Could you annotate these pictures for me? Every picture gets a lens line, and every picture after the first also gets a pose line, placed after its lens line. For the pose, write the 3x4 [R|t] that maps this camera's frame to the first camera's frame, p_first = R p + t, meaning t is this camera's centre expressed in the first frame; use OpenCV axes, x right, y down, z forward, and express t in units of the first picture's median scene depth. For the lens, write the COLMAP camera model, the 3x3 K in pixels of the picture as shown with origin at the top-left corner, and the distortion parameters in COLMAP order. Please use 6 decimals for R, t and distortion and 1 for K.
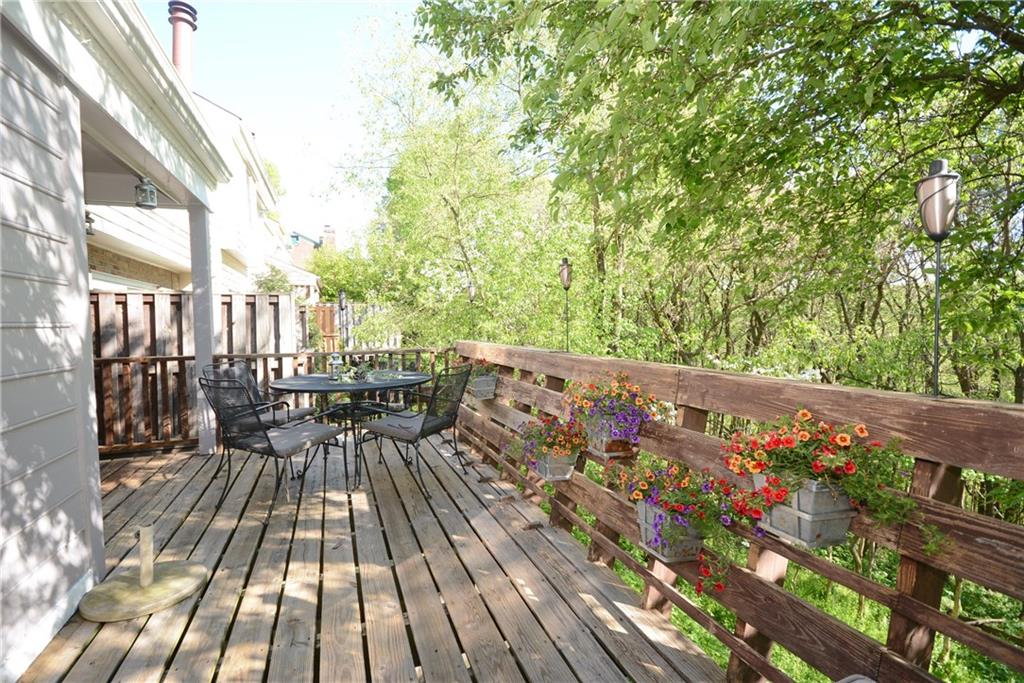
lens RADIAL K [[471.8, 0, 514.1], [0, 471.8, 339.7], [0, 0, 1]] dist [0.011778, -0.000489]
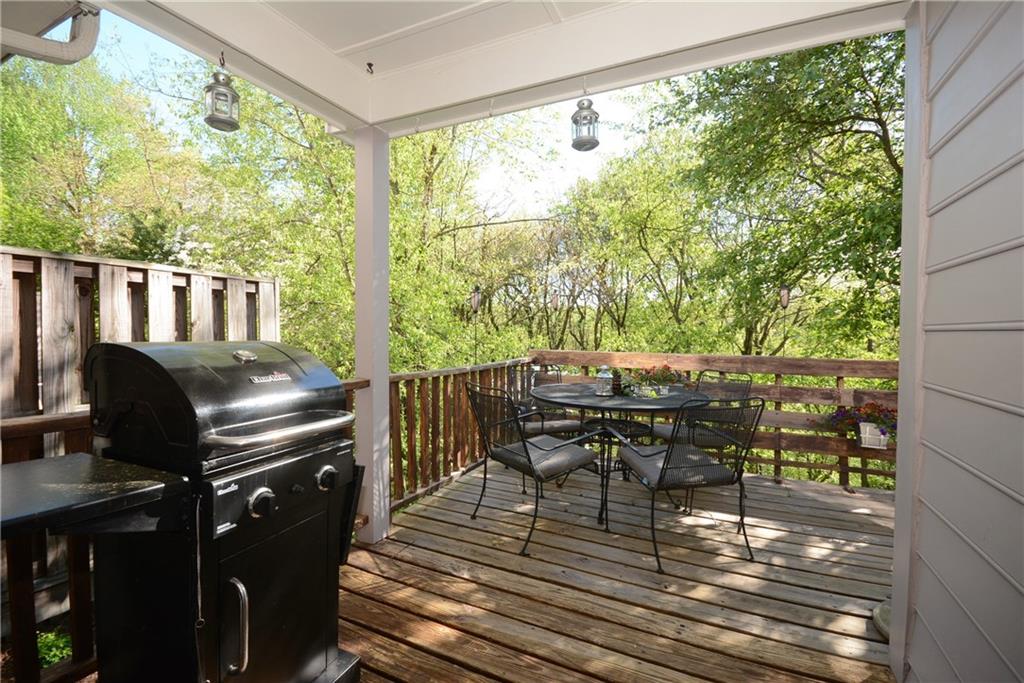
lens RADIAL K [[452.8, 0, 512.9], [0, 452.8, 344.0], [0, 0, 1]] dist [-0.004888, -0.001526]
pose [[0.736690, -0.015337, 0.676056, -1.800672], [0.016464, 0.999853, 0.004741, -0.023614], [-0.676030, 0.007638, 0.736835, 0.899186]]
